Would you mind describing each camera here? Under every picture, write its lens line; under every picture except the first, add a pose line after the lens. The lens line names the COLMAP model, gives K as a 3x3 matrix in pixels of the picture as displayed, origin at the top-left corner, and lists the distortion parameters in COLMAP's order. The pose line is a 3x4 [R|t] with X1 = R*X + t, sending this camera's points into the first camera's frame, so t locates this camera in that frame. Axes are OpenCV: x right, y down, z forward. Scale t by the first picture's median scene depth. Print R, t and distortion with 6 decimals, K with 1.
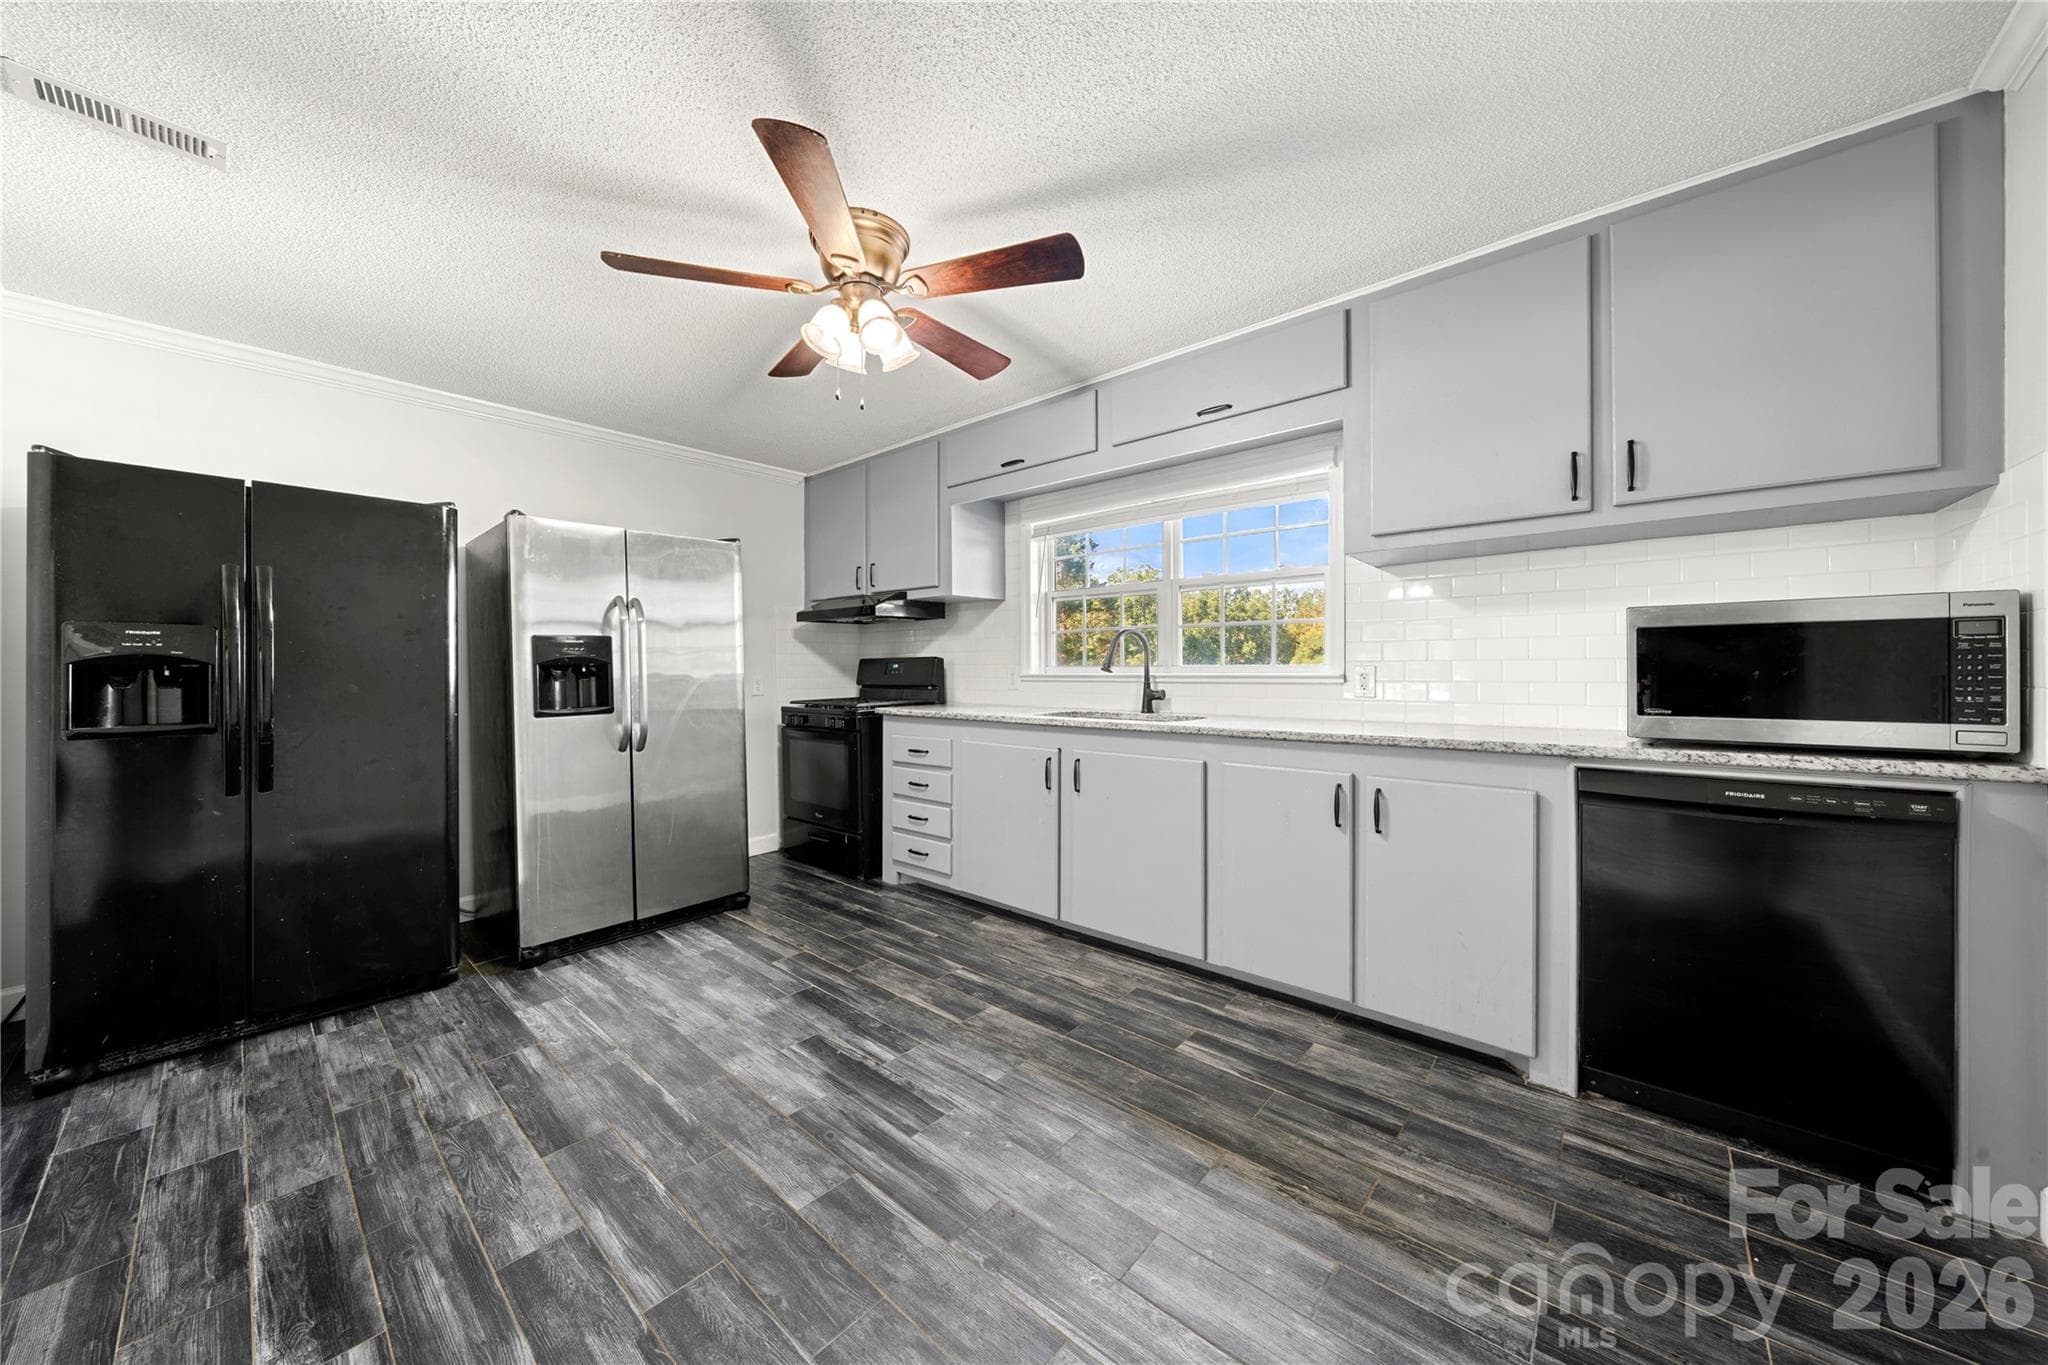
lens RADIAL K [[703.2, 0, 1025.7], [0, 703.2, 671.5], [0, 0, 1]] dist [-0.002732, -0.000133]
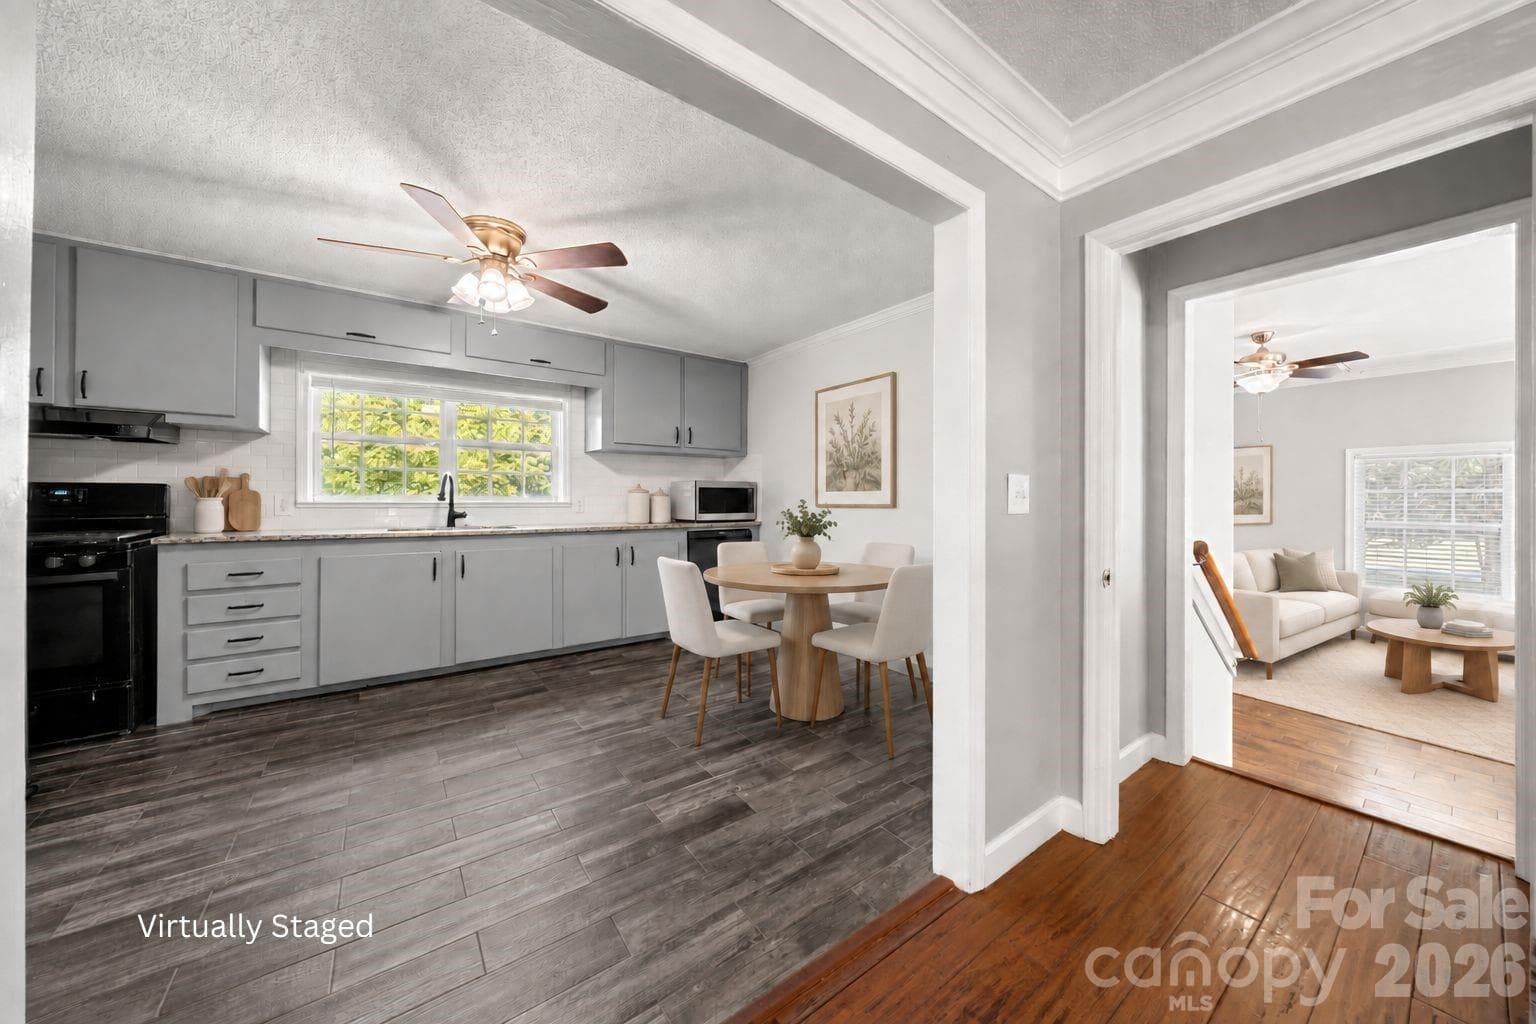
lens RADIAL K [[527.4, 0, 770.0], [0, 527.4, 502.2], [0, 0, 1]] dist [-0.002732, -0.000133]
pose [[0.224417, -0.005055, 0.974480, -0.943010], [-0.005114, 0.999967, 0.006364, -0.006342], [-0.974480, -0.006412, 0.224383, 0.077867]]
